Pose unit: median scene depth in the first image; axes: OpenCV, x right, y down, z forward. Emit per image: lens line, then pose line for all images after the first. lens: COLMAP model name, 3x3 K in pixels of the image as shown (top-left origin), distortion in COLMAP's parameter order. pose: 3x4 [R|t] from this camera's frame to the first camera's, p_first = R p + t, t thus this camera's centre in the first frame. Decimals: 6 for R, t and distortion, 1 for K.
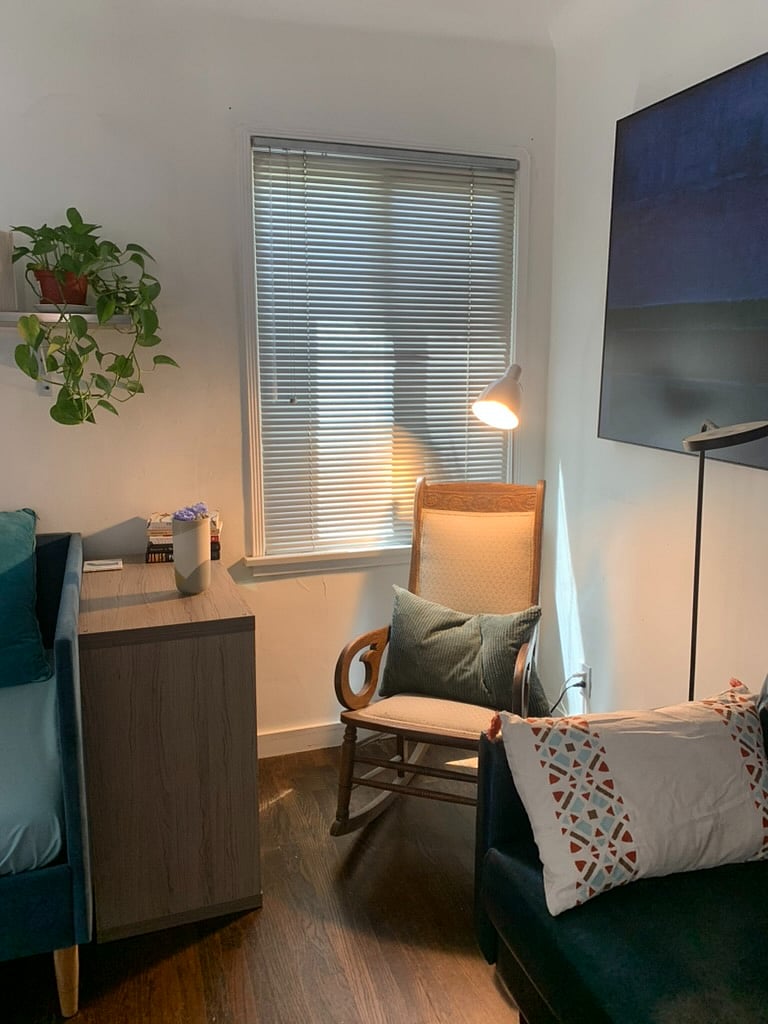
lens RADIAL K [[798.9, 0, 383.4], [0, 798.9, 511.6], [0, 0, 1]] dist [0.036560, -0.003278]
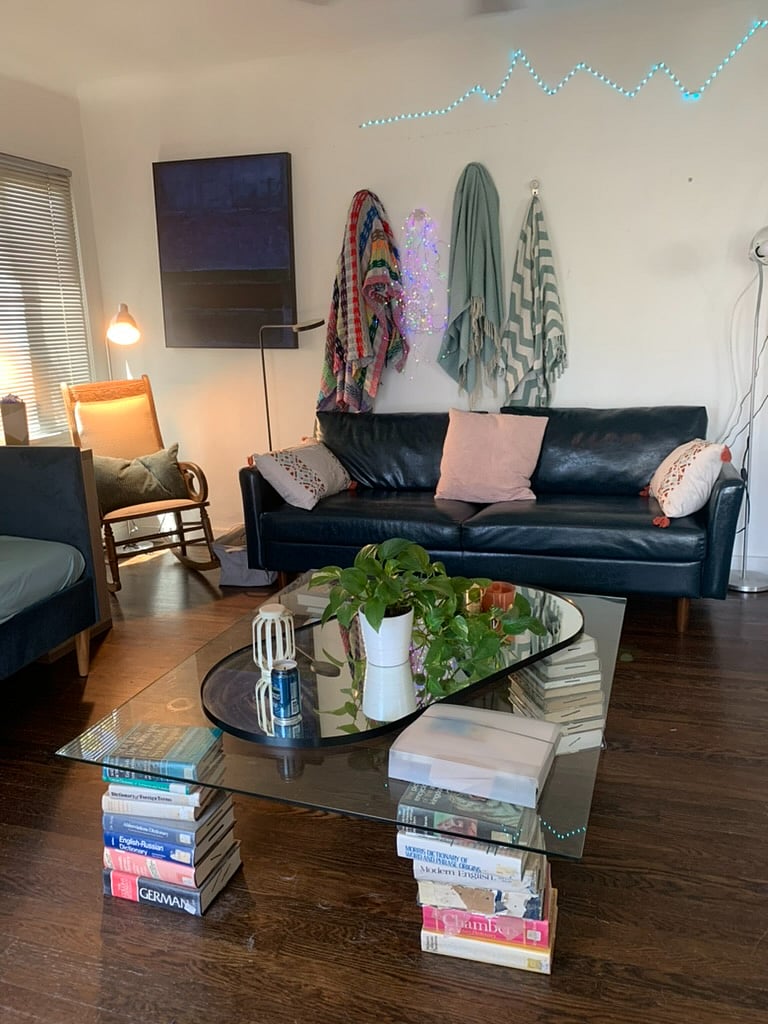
lens RADIAL K [[798.9, 0, 384.6], [0, 798.9, 511.4], [0, 0, 1]] dist [0.036560, -0.003278]
pose [[0.596487, -0.208452, 0.775081, -0.857324], [0.181727, 0.975683, 0.122548, 0.124457], [-0.781779, 0.067755, 0.619864, -0.401789]]
